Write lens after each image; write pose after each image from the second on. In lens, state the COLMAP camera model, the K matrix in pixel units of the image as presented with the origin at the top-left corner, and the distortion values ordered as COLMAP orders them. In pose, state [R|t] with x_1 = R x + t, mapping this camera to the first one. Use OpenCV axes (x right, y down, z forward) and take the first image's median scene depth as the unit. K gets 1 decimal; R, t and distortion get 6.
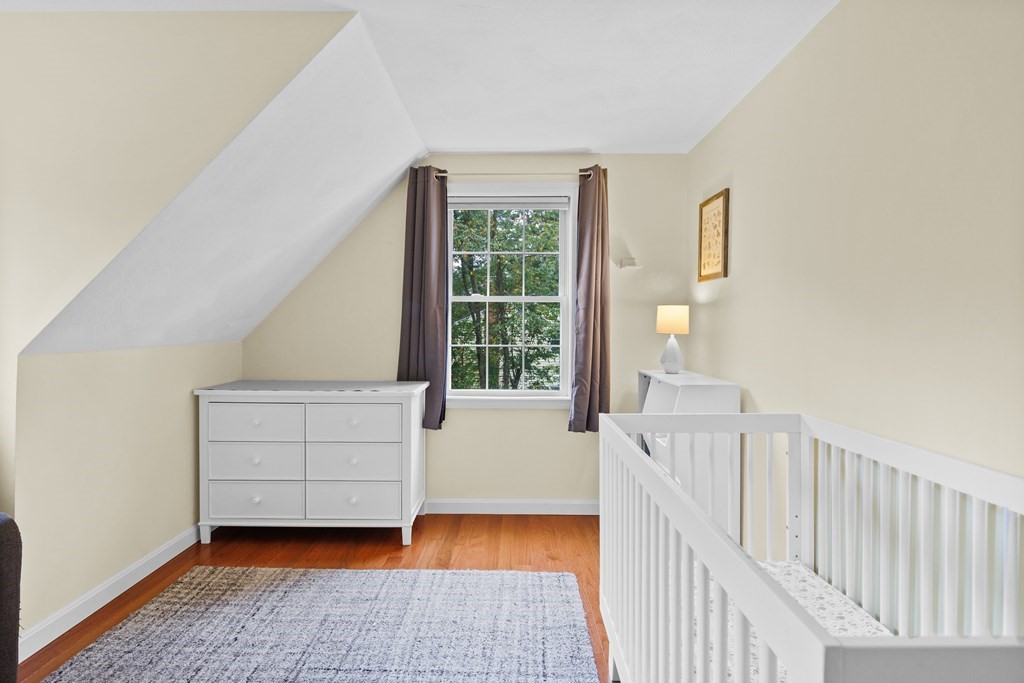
lens RADIAL K [[499.6, 0, 514.7], [0, 499.6, 334.9], [0, 0, 1]] dist [0.006225, -0.005893]
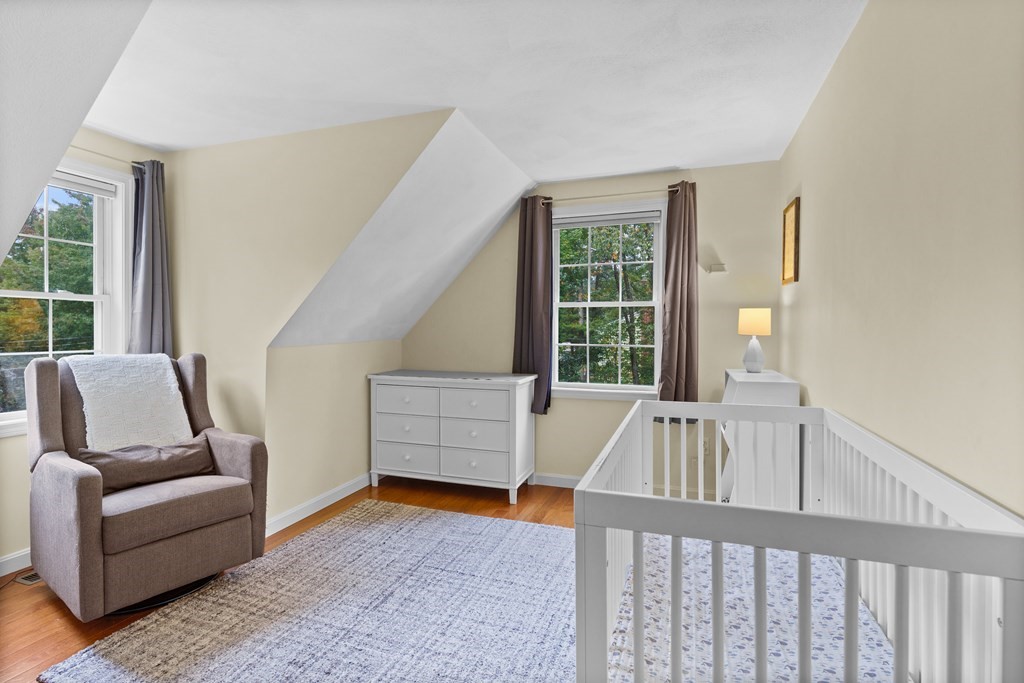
lens RADIAL K [[499.6, 0, 511.7], [0, 499.6, 336.7], [0, 0, 1]] dist [0.006225, -0.005893]
pose [[0.946230, 0.002777, -0.323482, 0.184001], [-0.001653, 0.999992, 0.003749, -0.002154], [0.323489, -0.003012, 0.946227, -0.180951]]
